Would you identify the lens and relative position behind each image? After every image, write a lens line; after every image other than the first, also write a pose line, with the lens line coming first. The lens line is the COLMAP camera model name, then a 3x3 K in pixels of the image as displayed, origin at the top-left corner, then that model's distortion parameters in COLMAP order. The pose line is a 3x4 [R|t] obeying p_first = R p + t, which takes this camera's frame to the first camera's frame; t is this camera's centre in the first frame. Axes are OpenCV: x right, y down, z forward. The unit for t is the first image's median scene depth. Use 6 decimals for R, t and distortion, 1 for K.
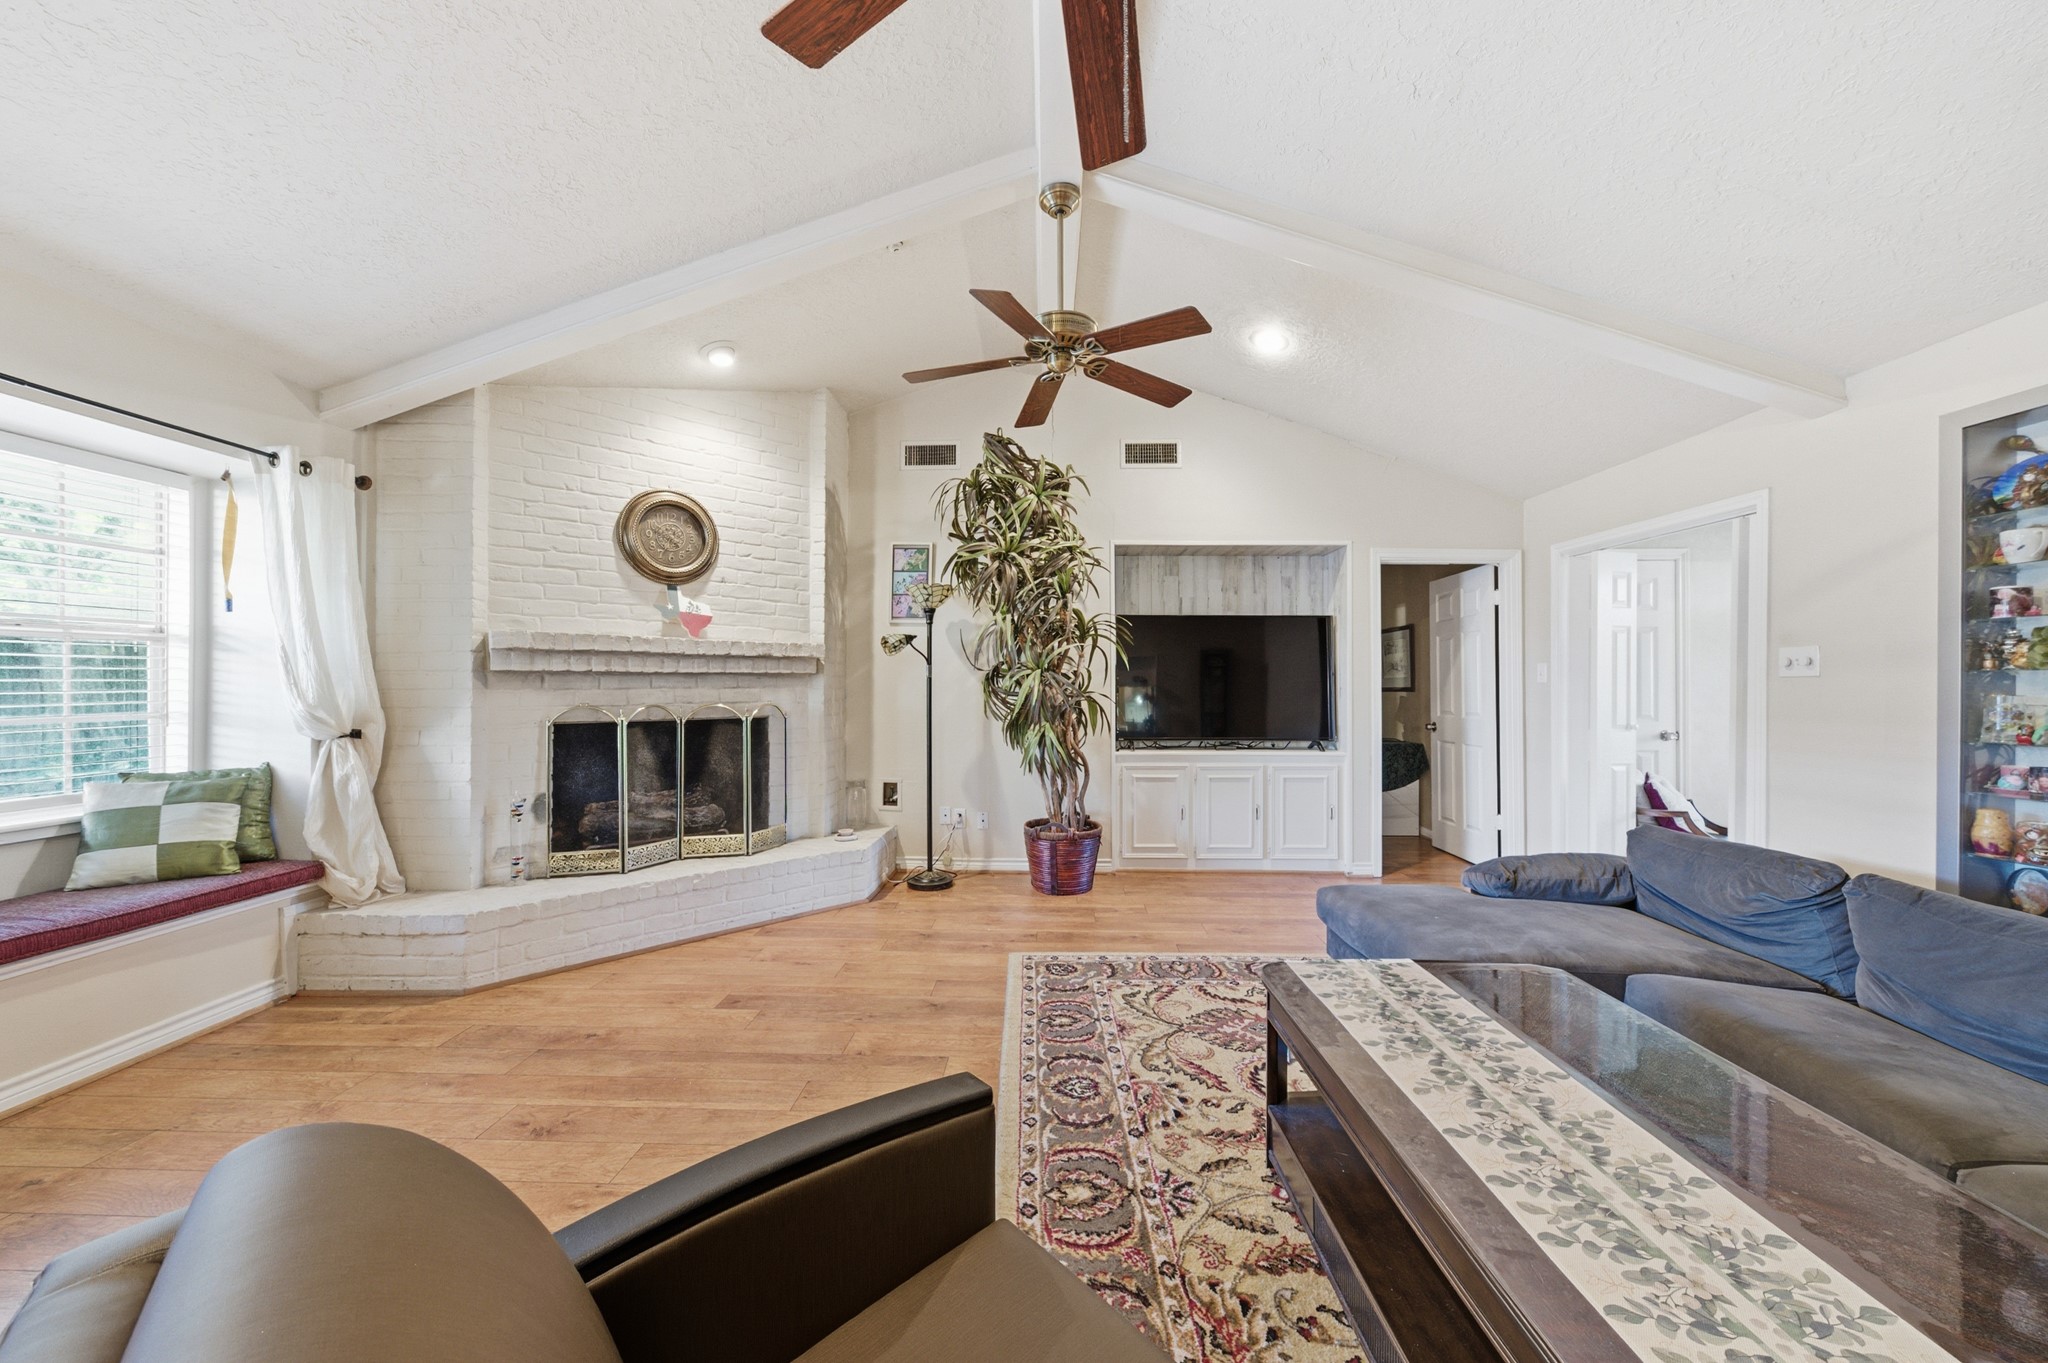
lens RADIAL K [[733.2, 0, 1024.0], [0, 733.2, 681.5], [0, 0, 1]] dist [0.000932, 0.000188]
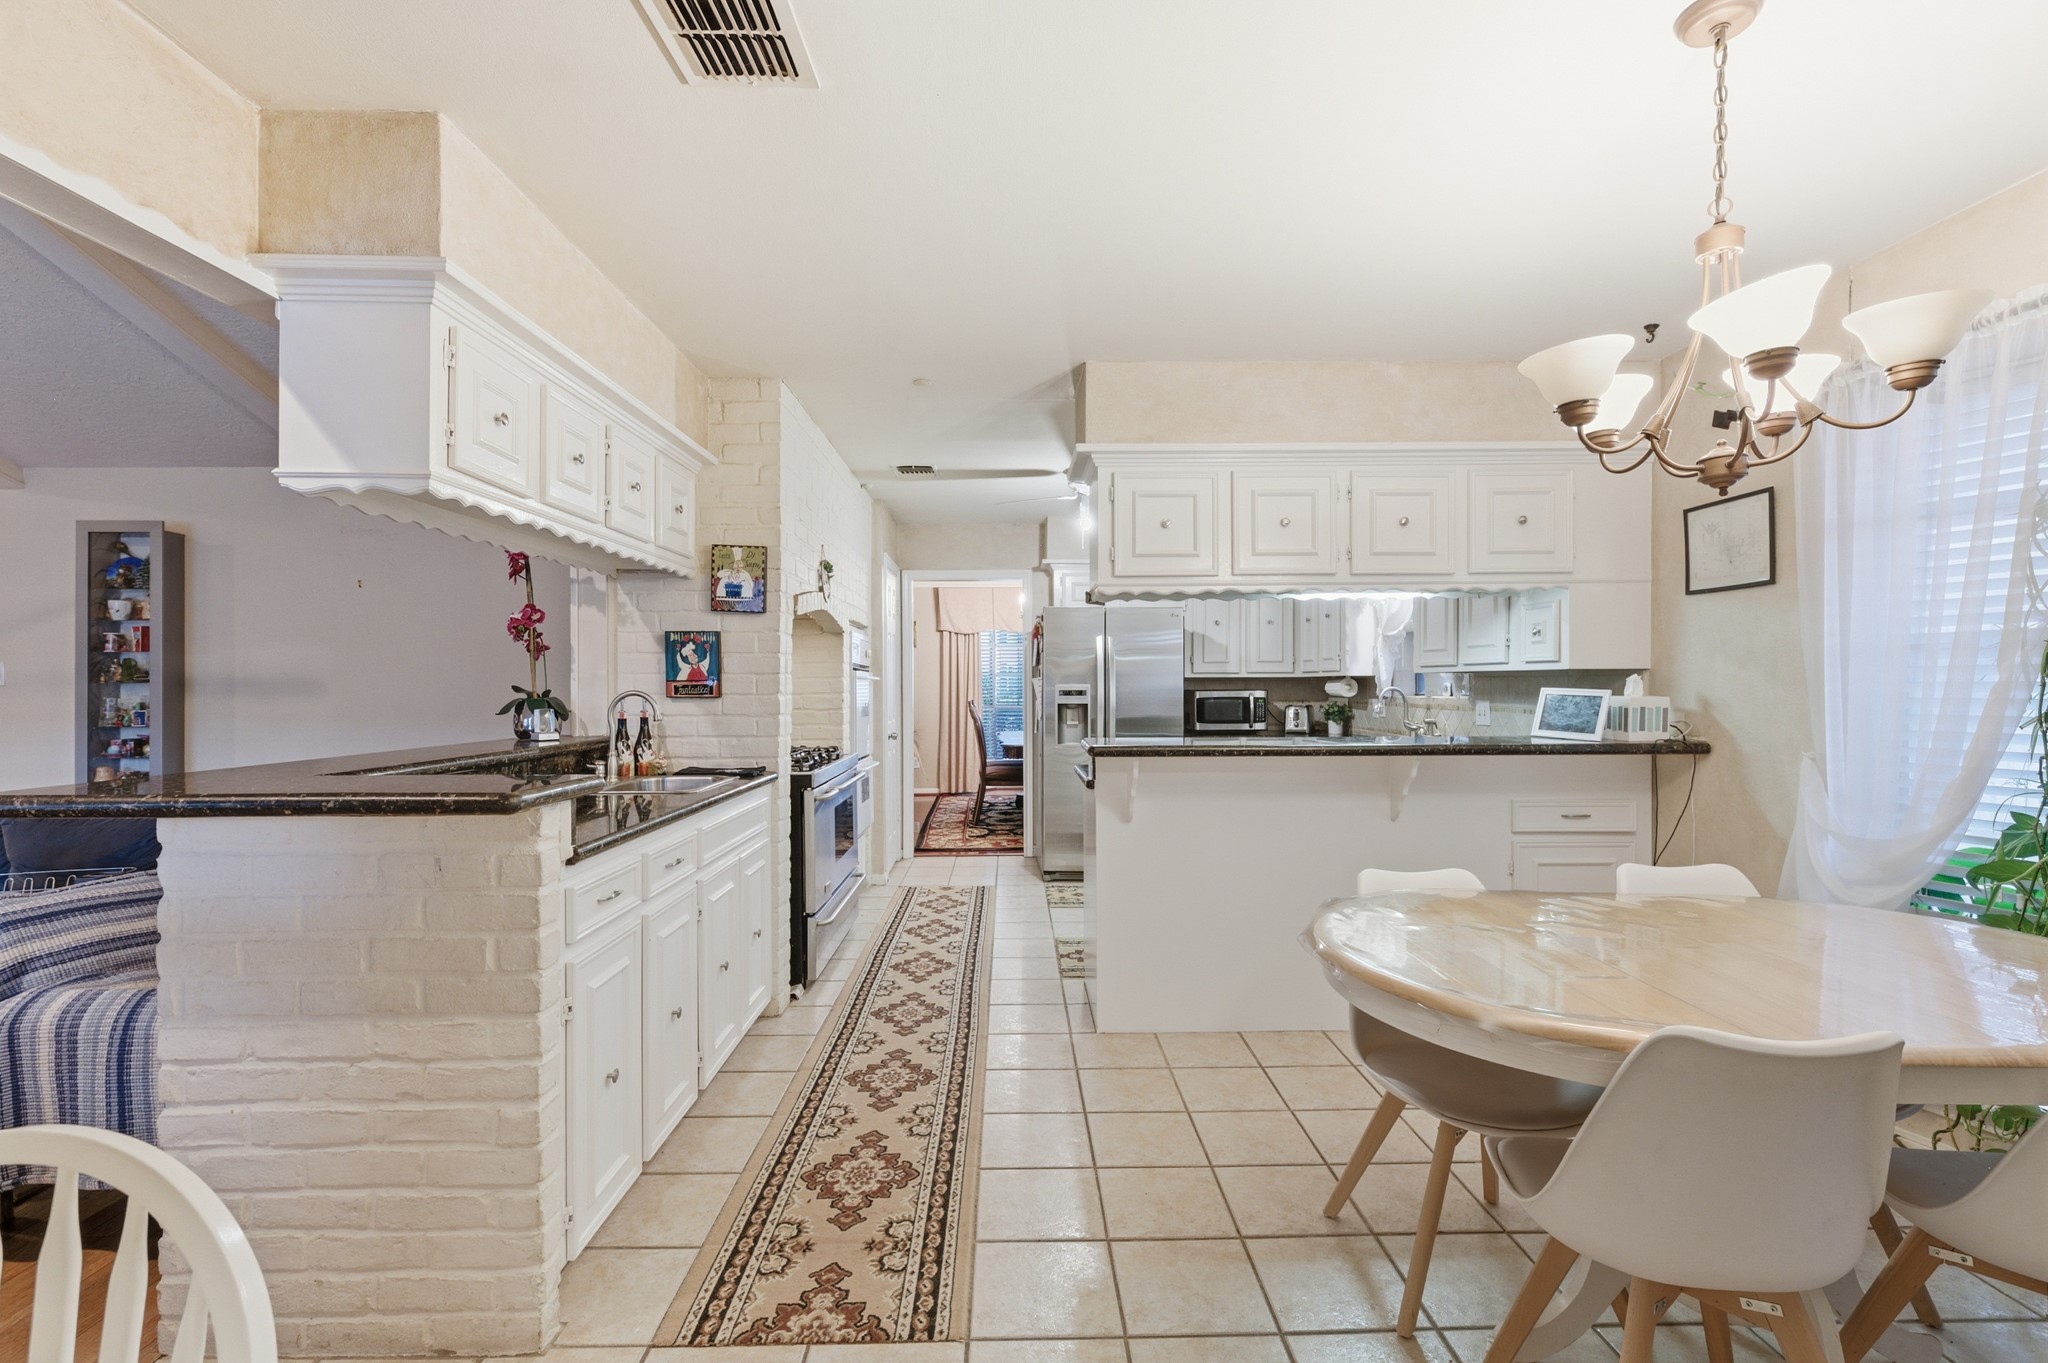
lens RADIAL K [[907.4, 0, 1024.3], [0, 907.4, 686.0], [0, 0, 1]] dist [0.000194, 0.000172]
pose [[-0.056783, -0.004847, 0.998375, -0.606886], [0.001719, 0.999986, 0.004953, -0.010850], [-0.998385, 0.001997, -0.056774, -0.685504]]
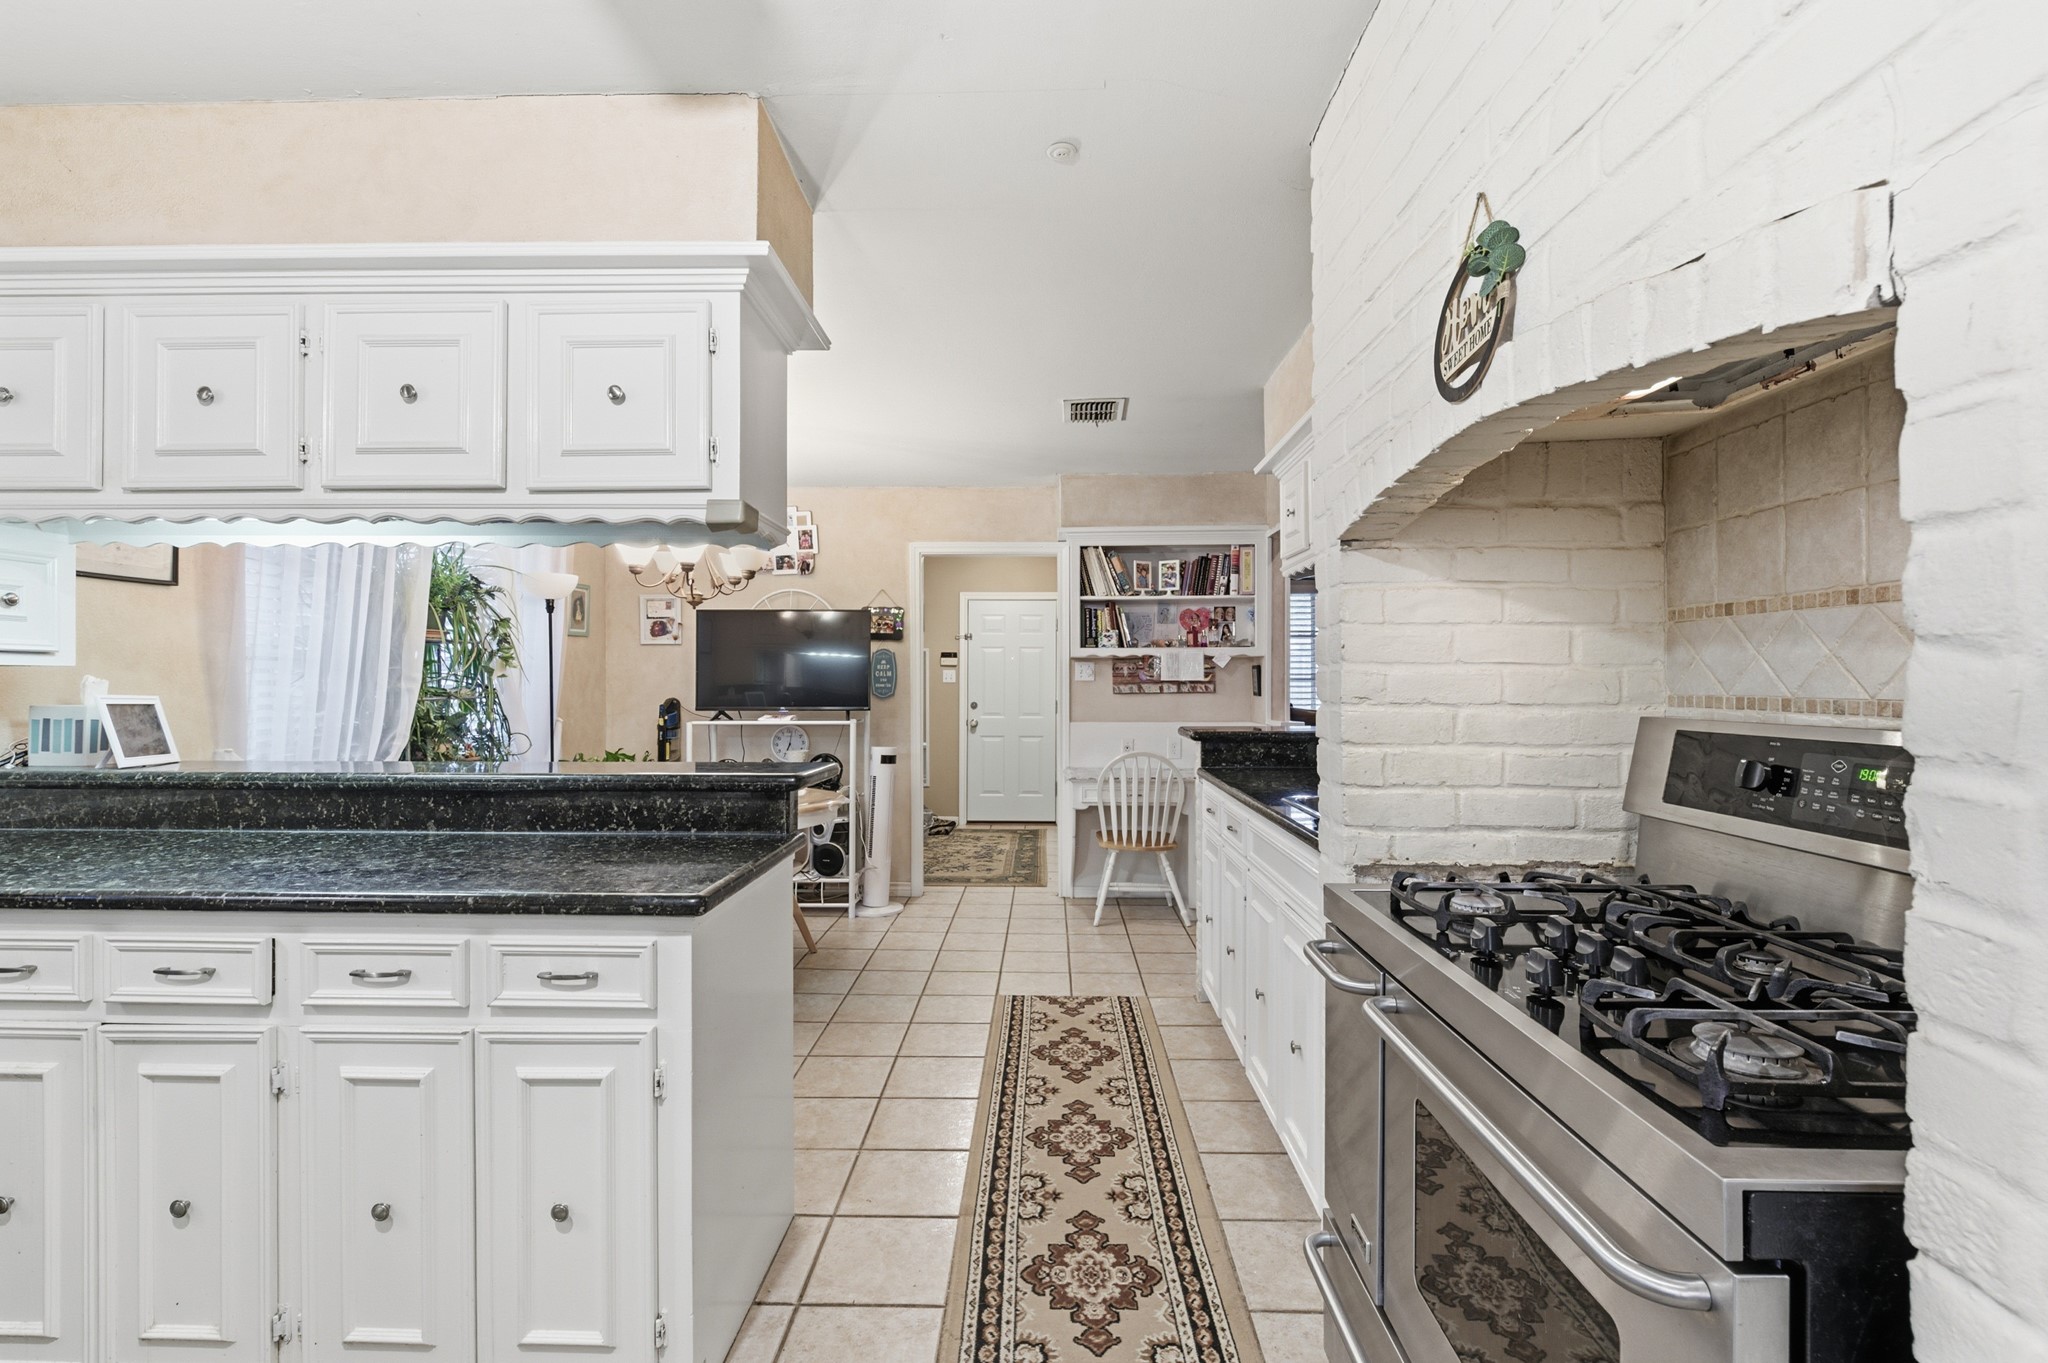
lens RADIAL K [[907.4, 0, 1024.3], [0, 907.4, 686.0], [0, 0, 1]] dist [0.000194, 0.000172]
pose [[0.013775, 0.004278, -0.999896, 1.101384], [0.002105, 0.999989, 0.004308, -0.009997], [0.999903, -0.002164, 0.013766, -0.661502]]
